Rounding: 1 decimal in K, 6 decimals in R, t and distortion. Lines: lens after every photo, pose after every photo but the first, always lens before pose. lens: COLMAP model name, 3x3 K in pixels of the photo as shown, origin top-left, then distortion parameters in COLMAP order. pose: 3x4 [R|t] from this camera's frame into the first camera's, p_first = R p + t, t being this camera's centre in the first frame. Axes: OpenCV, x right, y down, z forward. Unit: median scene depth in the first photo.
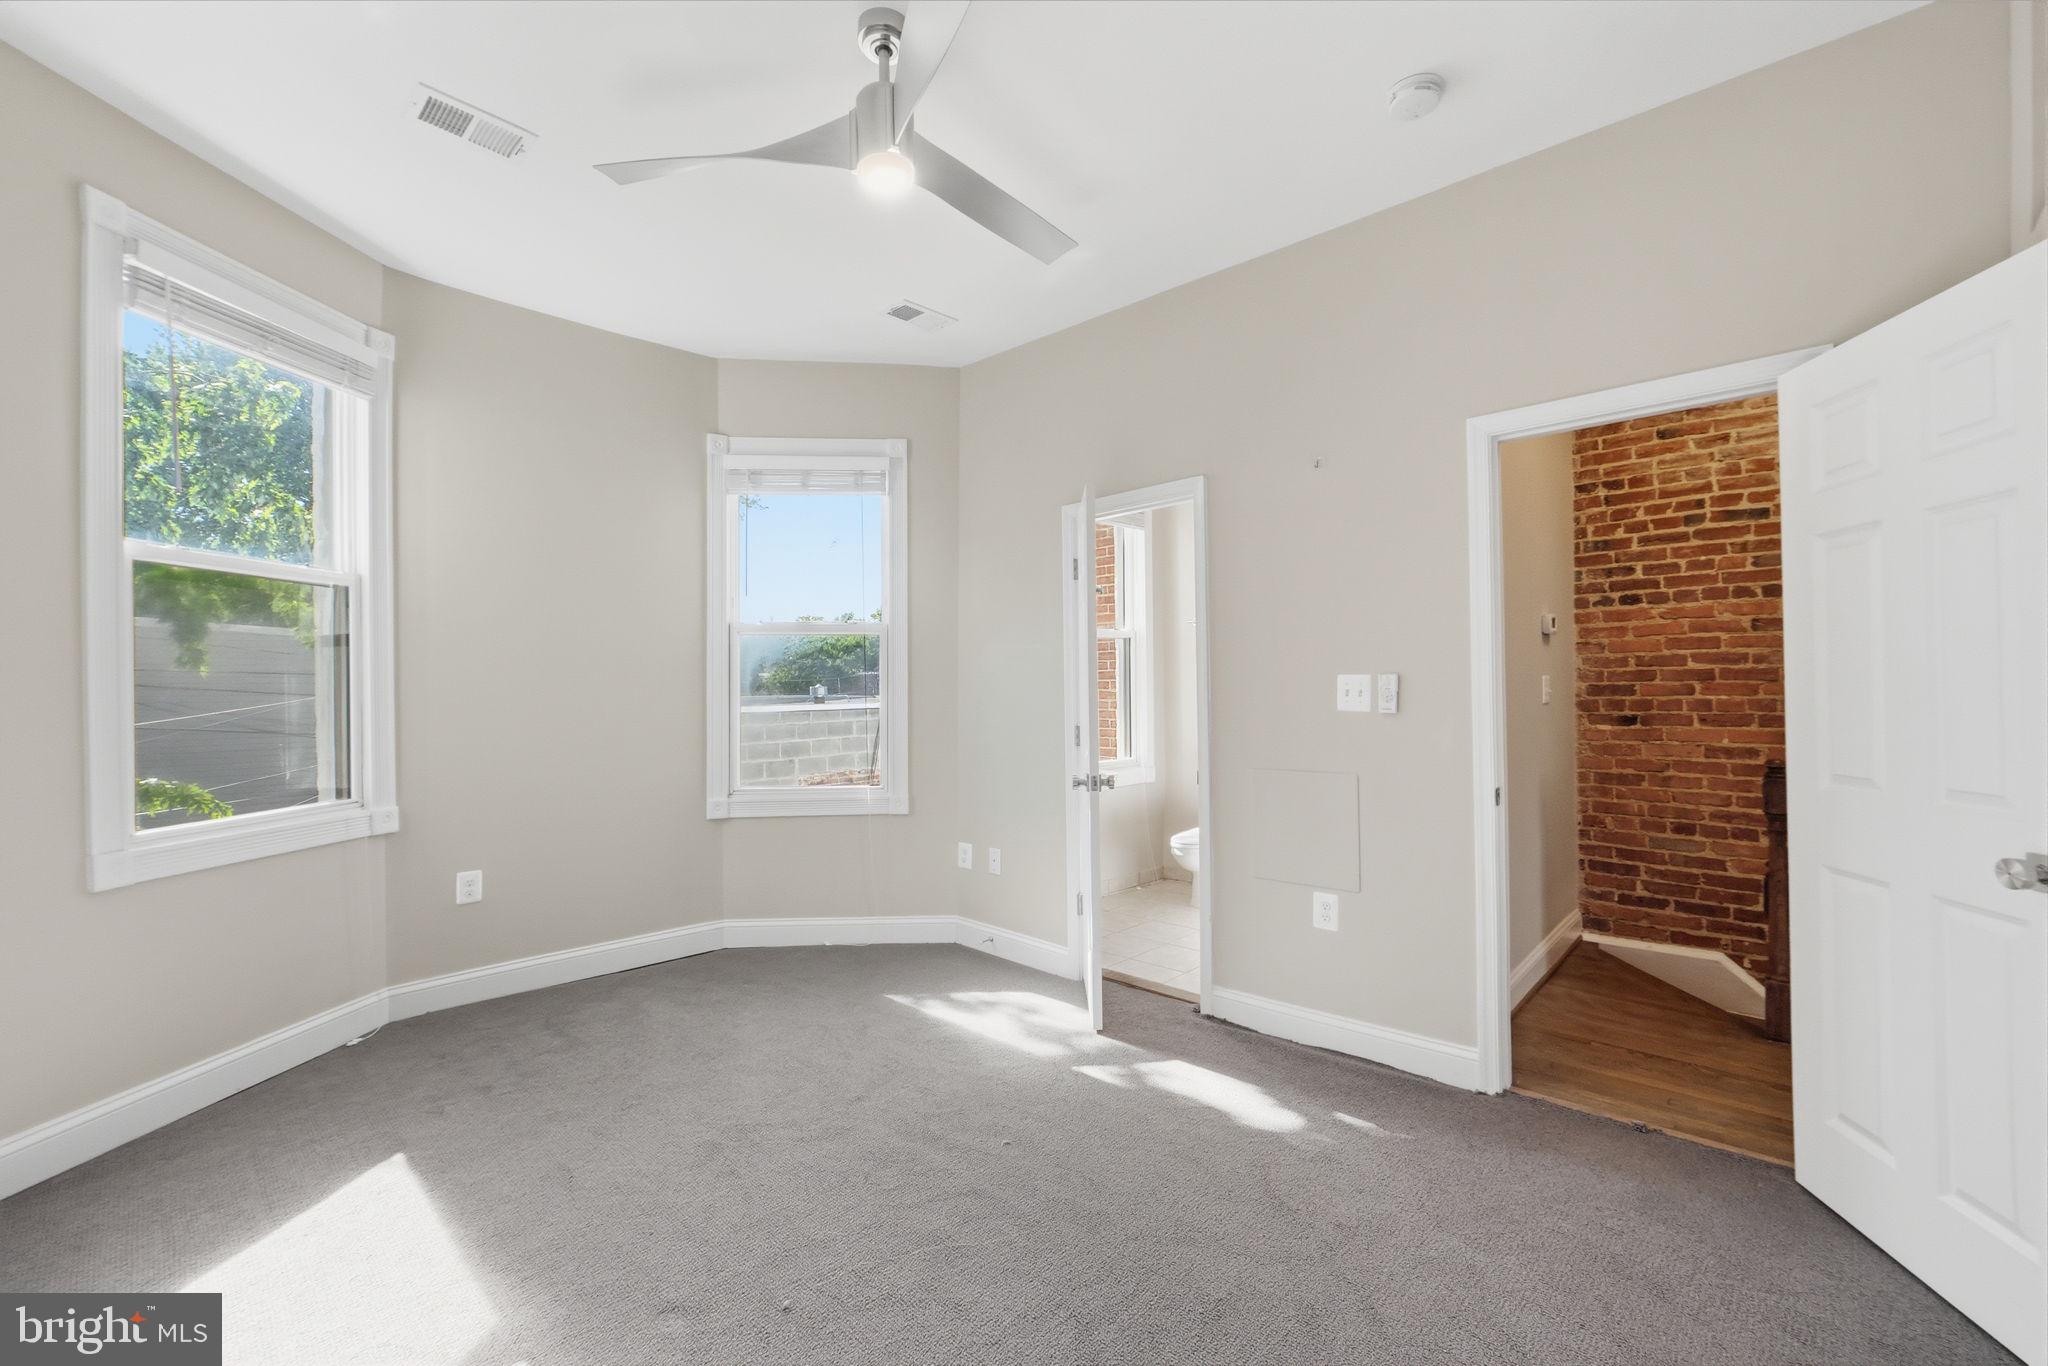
lens RADIAL K [[818.0, 0, 1024.0], [0, 818.0, 683.0], [0, 0, 1]] dist [-0.000673, -0.000317]
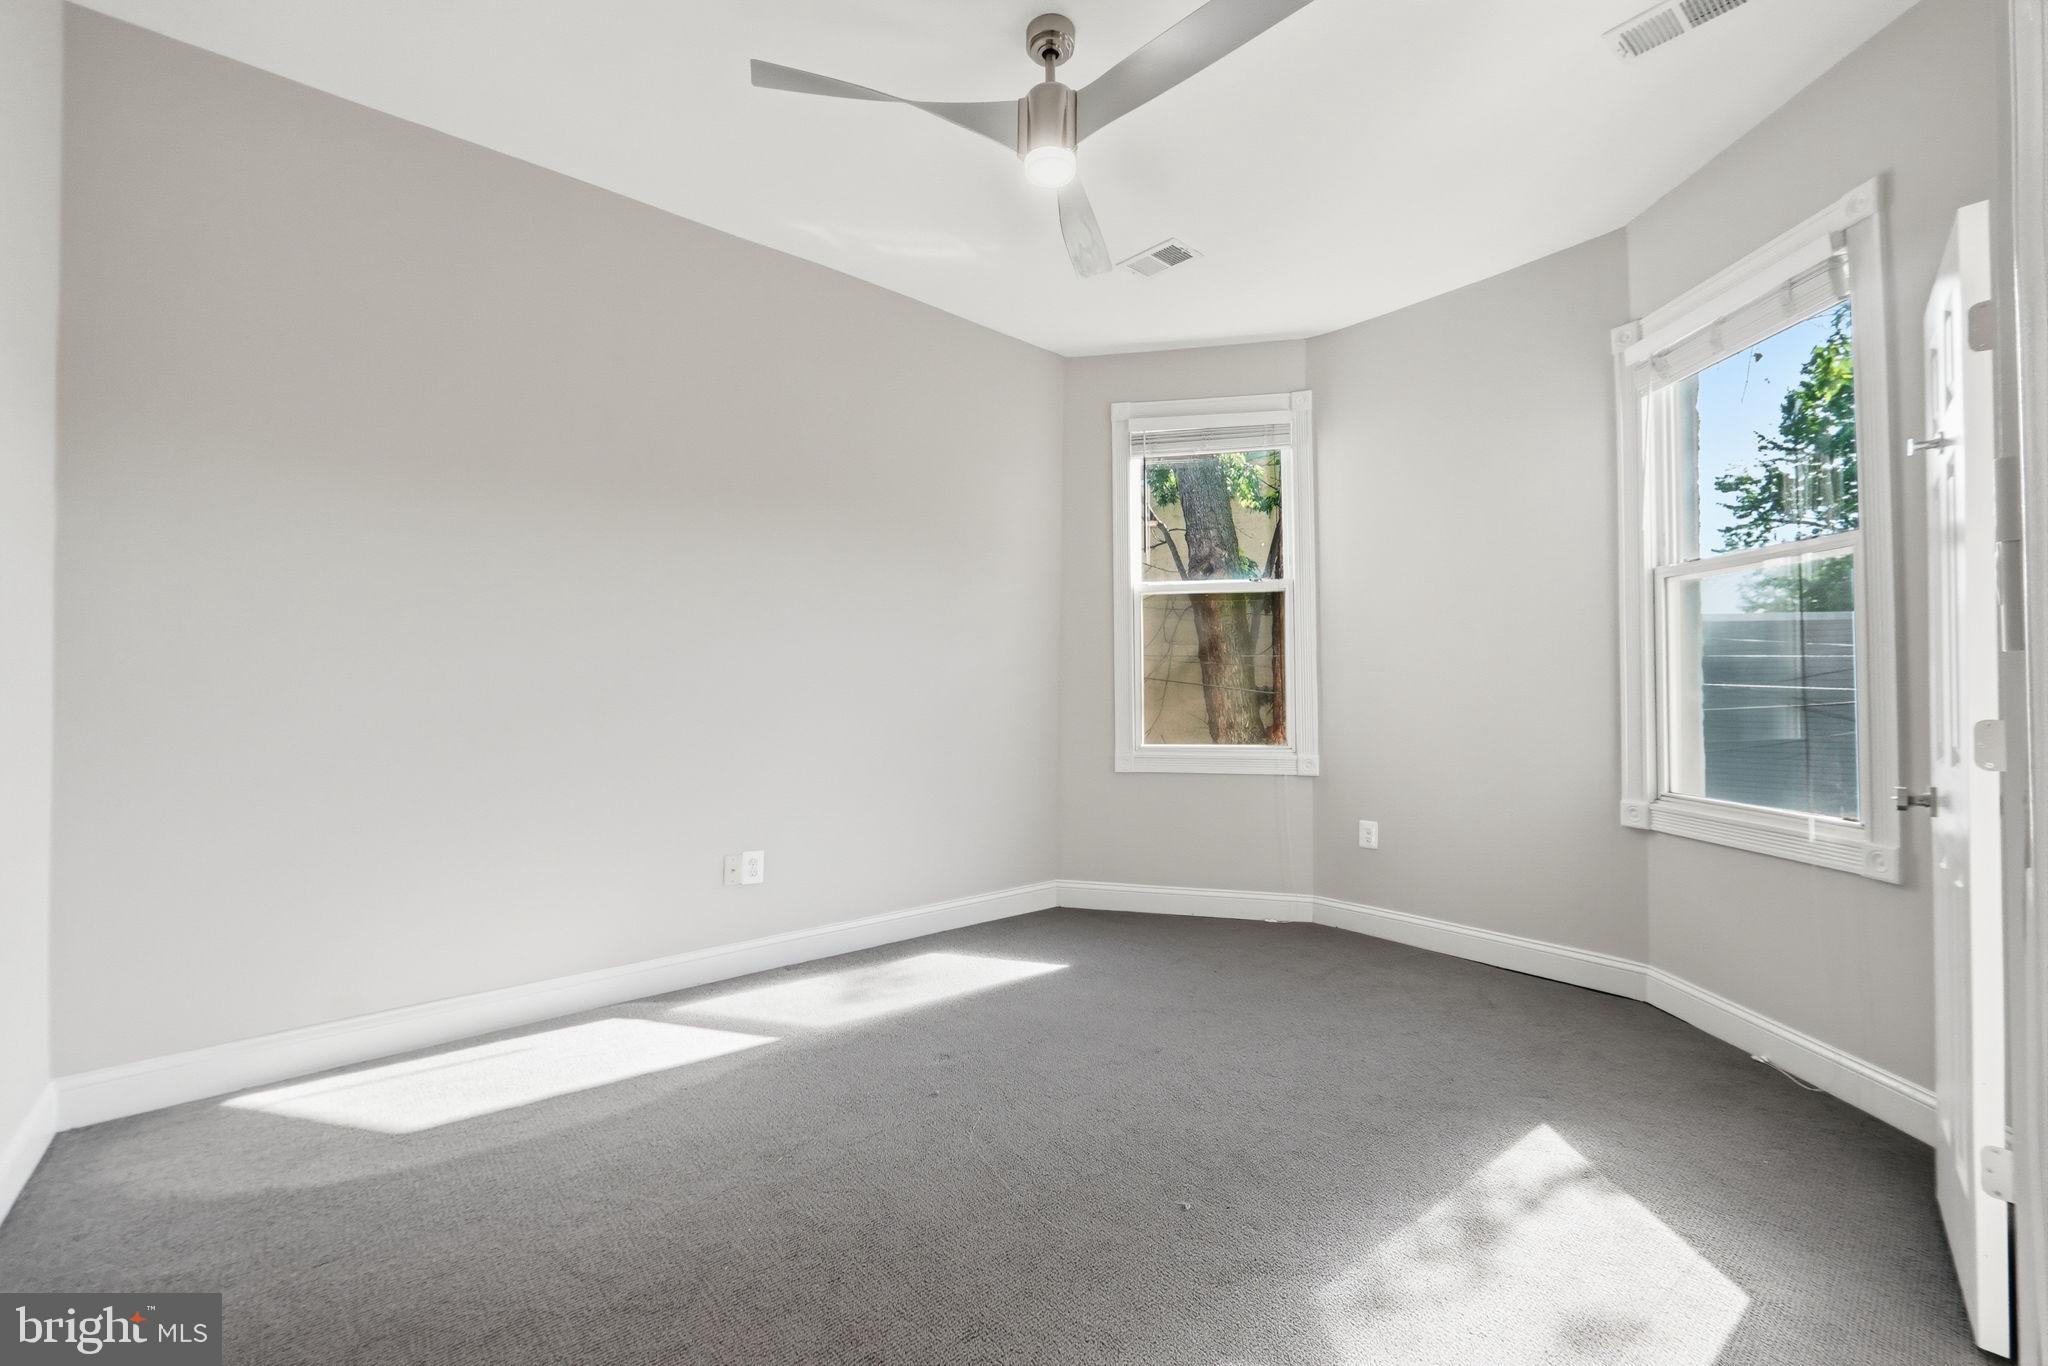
lens RADIAL K [[825.6, 0, 1016.6], [0, 825.6, 672.0], [0, 0, 1]] dist [-0.000406, 0.000058]
pose [[-0.063268, -0.014269, -0.997895, 0.432855], [0.011086, 0.999826, -0.015000, 0.026910], [0.997935, -0.012012, -0.063099, 0.483549]]
